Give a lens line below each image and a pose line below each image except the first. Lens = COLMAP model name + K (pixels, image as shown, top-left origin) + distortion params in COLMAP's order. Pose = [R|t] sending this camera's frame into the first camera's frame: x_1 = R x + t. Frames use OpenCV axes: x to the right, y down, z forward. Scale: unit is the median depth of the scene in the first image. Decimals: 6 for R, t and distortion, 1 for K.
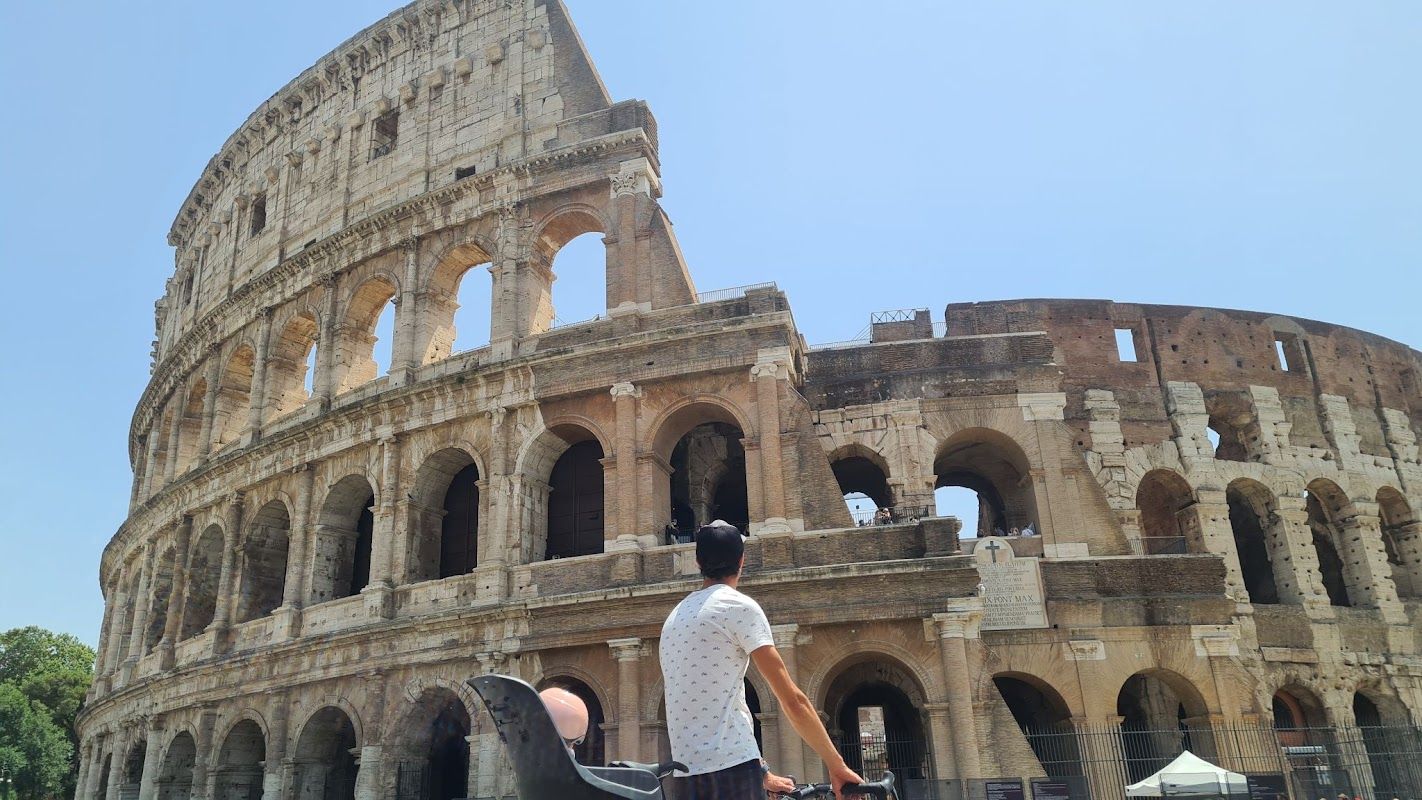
lens RADIAL K [[970.6, 0, 711.0], [0, 970.6, 400.0], [0, 0, 1]] dist [0.004903, -0.039577]
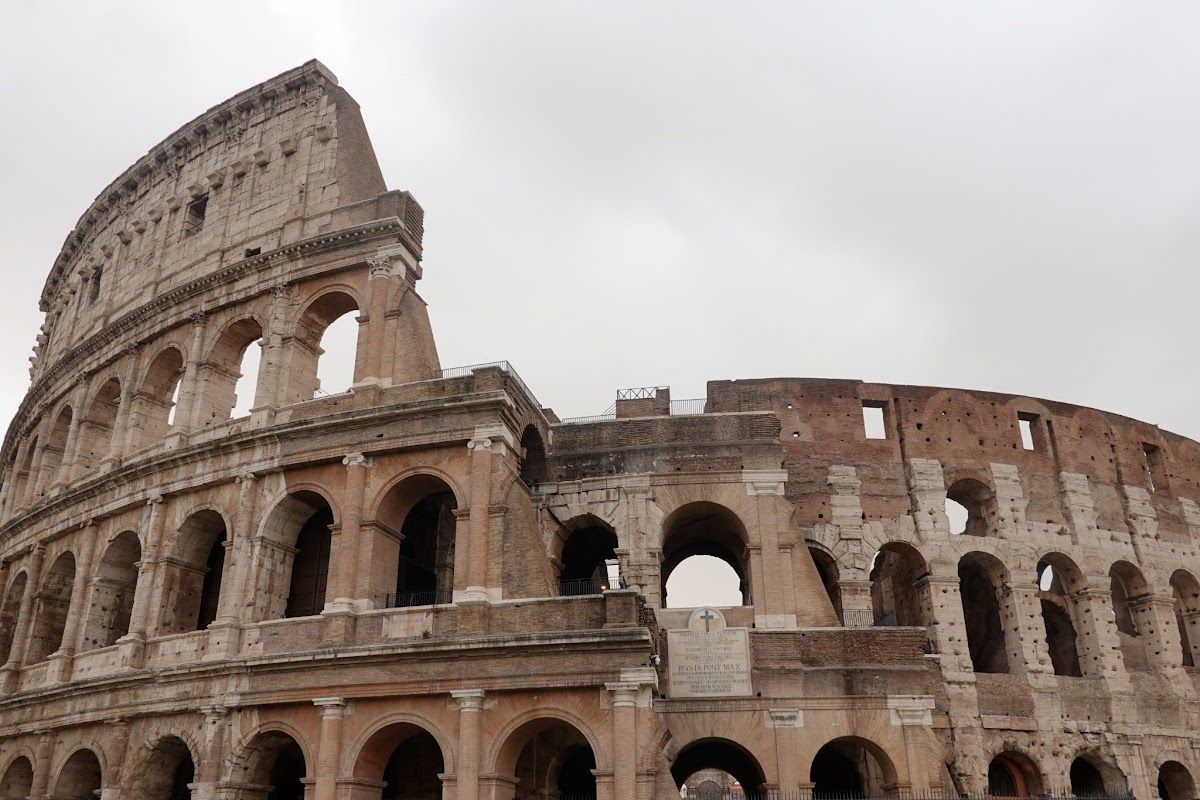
lens RADIAL K [[917.5, 0, 600.0], [0, 917.5, 400.0], [0, 0, 1]] dist [-0.061029, 0.007172]
pose [[0.999754, 0.018879, -0.011601, 0.161709], [-0.019552, 0.997950, -0.060943, -0.017373], [0.010427, 0.061155, 0.998074, -0.000792]]
